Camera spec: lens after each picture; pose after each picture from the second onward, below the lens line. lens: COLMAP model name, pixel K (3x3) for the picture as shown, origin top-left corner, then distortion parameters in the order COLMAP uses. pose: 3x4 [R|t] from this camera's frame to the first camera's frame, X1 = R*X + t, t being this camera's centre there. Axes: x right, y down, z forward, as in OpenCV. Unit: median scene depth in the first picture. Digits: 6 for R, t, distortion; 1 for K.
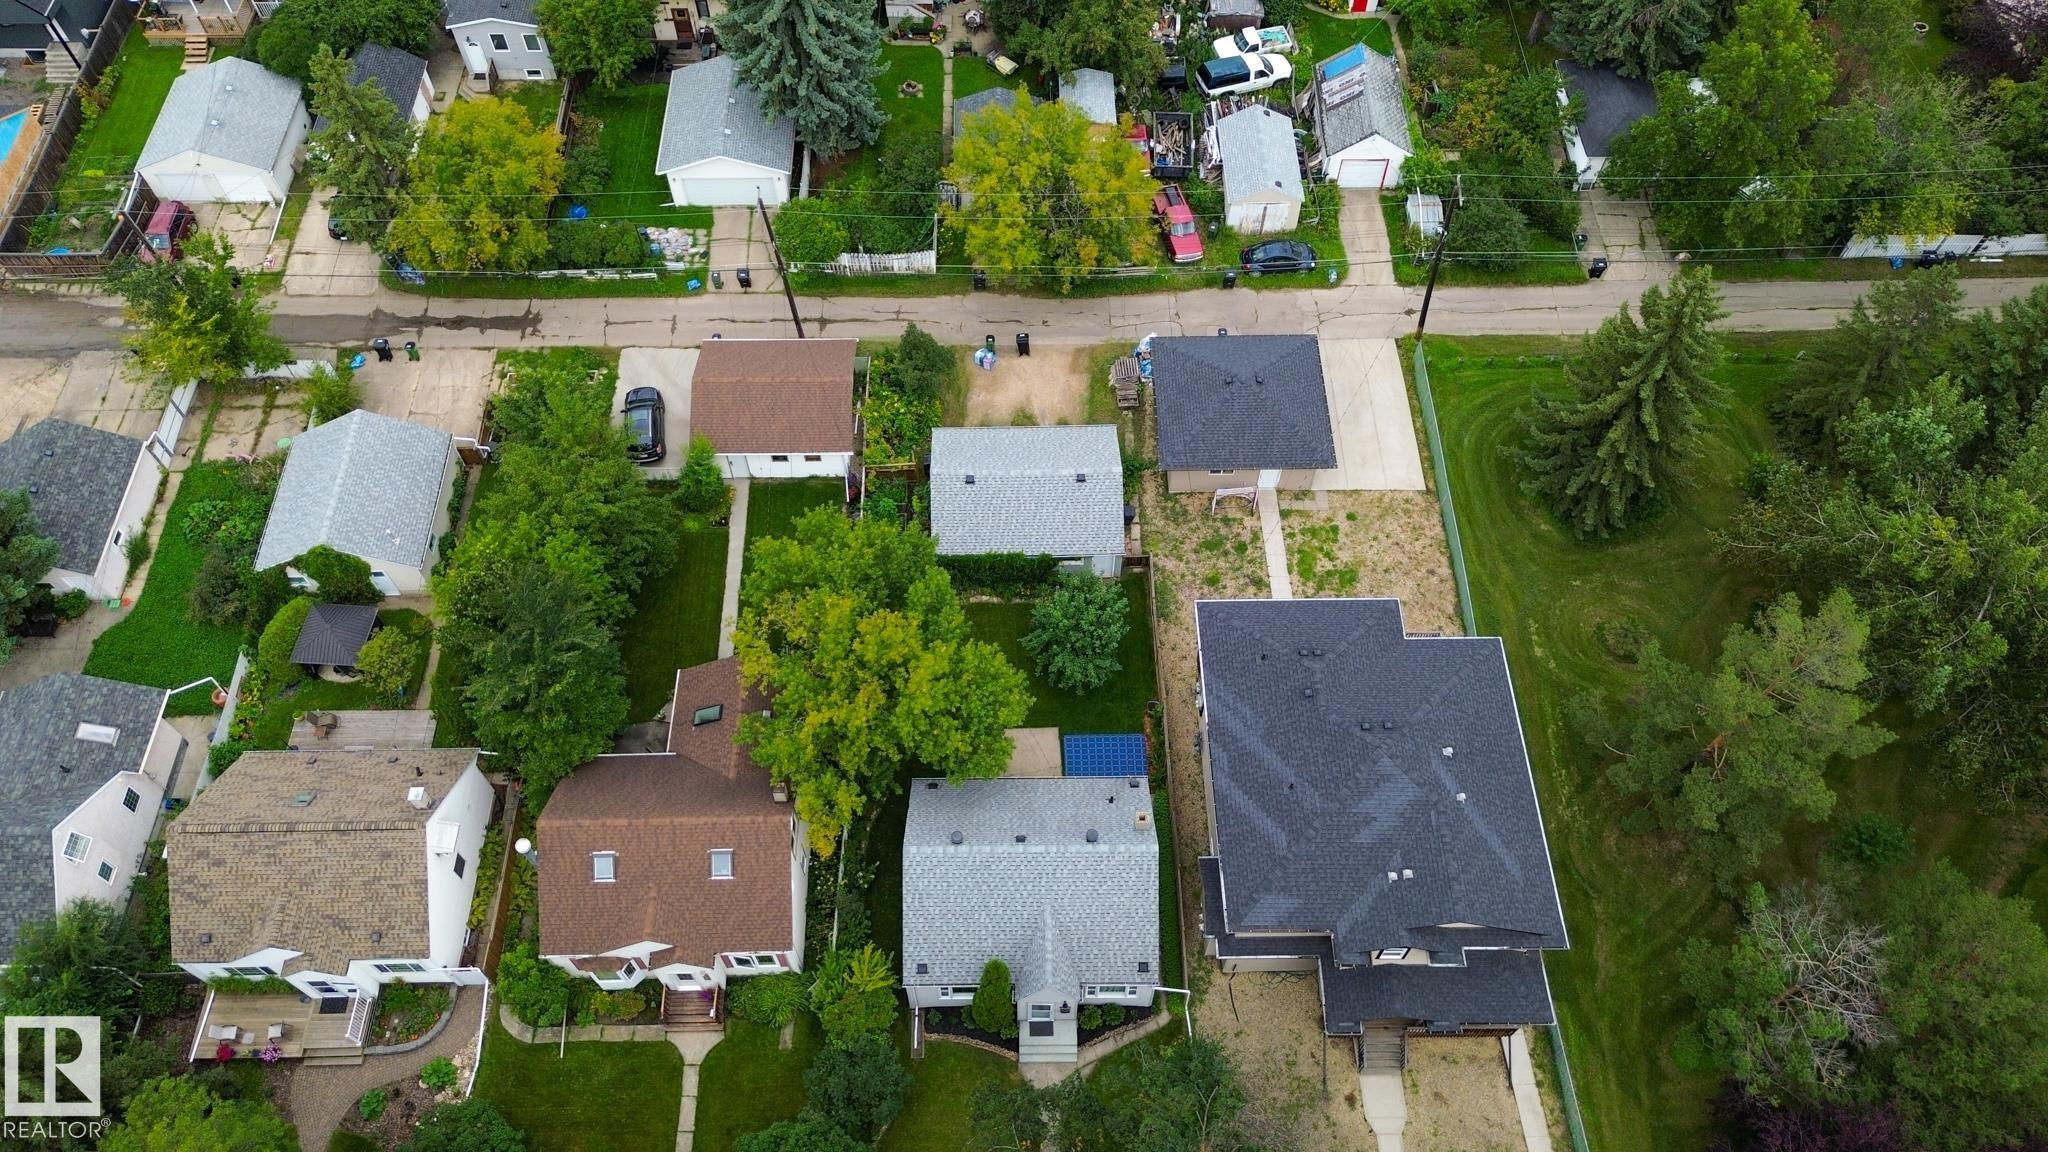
lens RADIAL K [[1459.4, 0, 1011.5], [0, 1459.4, 580.1], [0, 0, 1]] dist [0.060526, -0.047261]
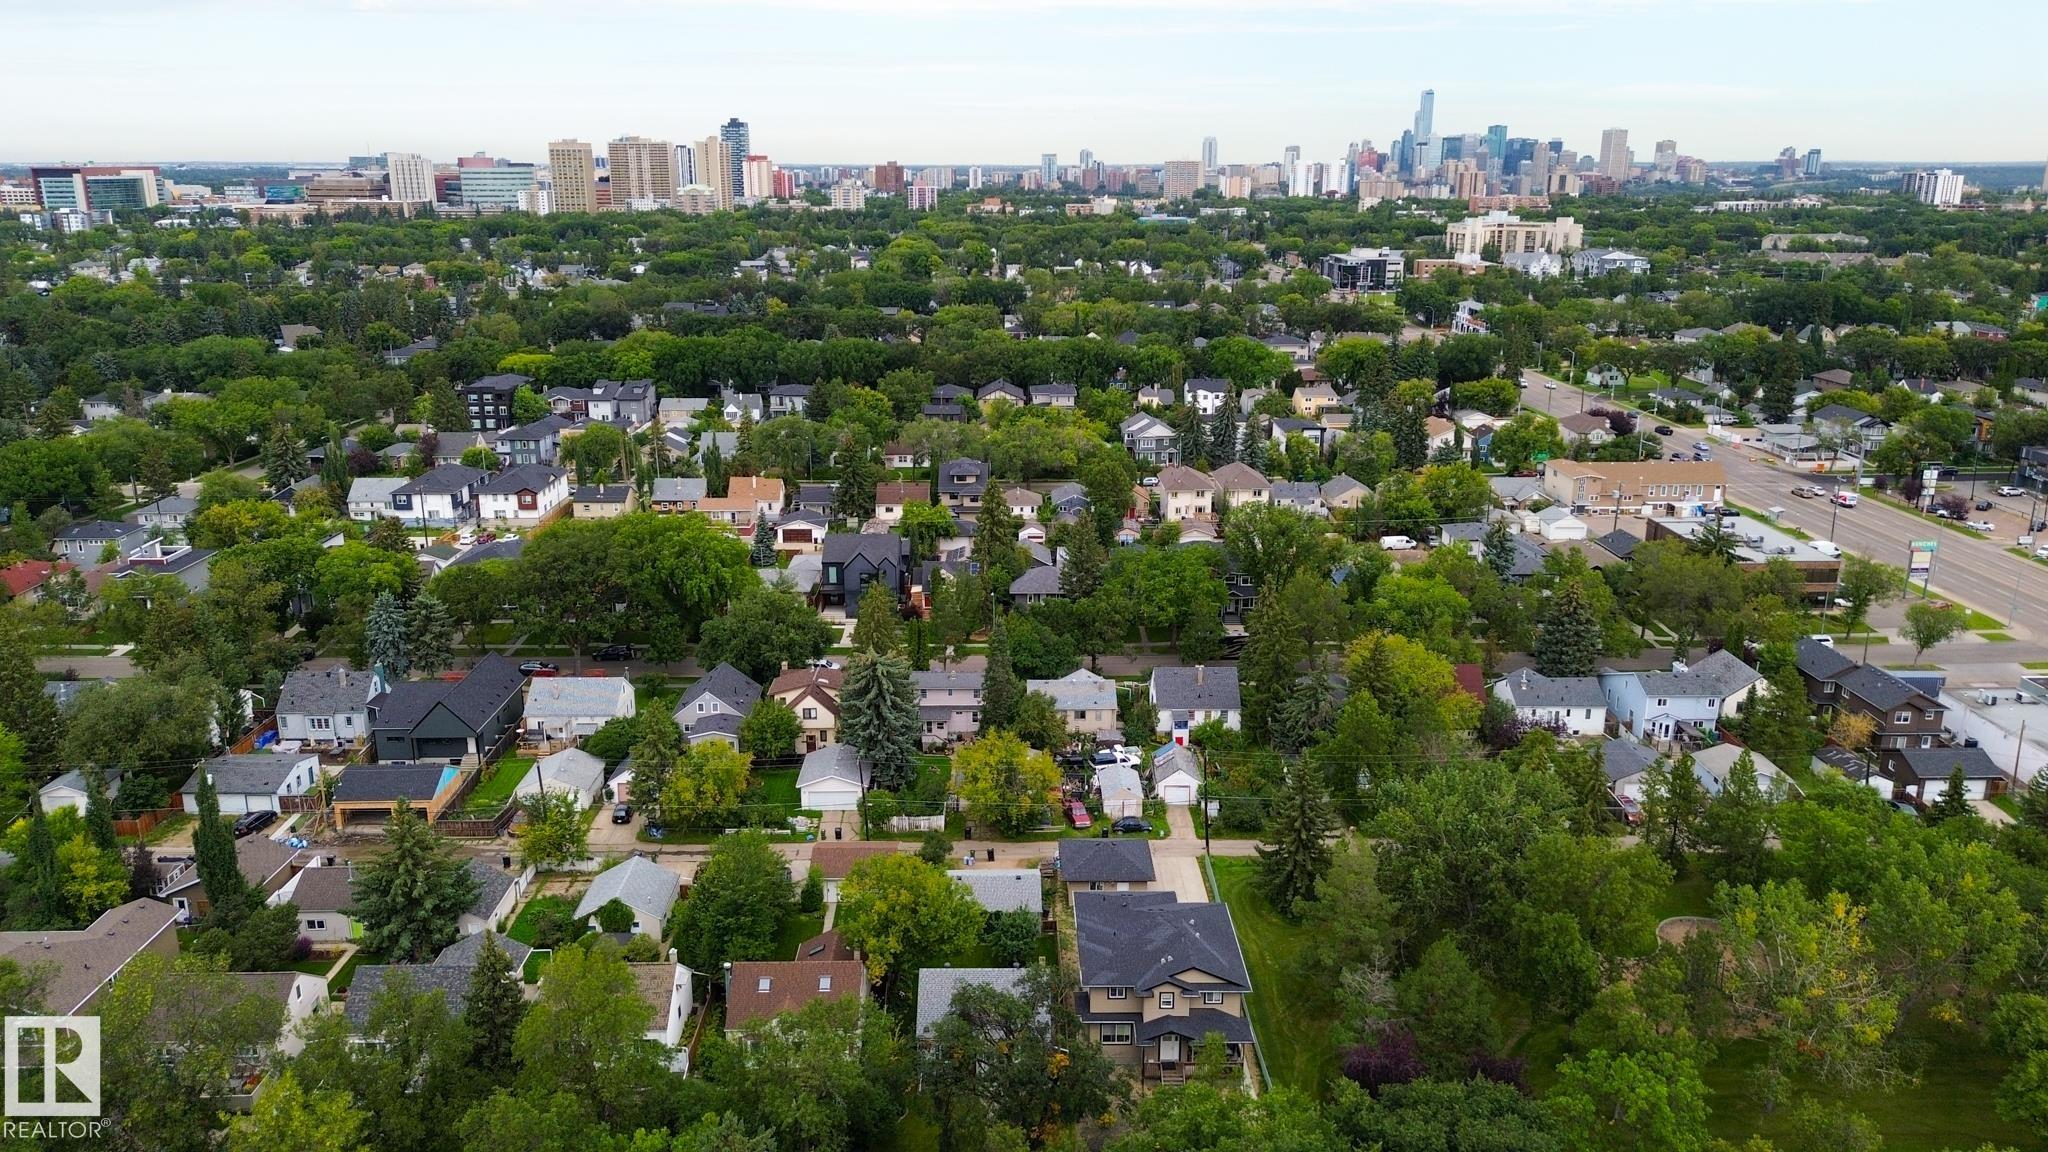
lens RADIAL K [[1459.4, 0, 1013.2], [0, 1459.4, 574.5], [0, 0, 1]] dist [0.060526, -0.047261]
pose [[0.999982, 0.005853, -0.001233, 0.037026], [-0.005187, 0.745967, -0.665963, 0.811793], [-0.002978, 0.665957, 0.745984, -0.604743]]
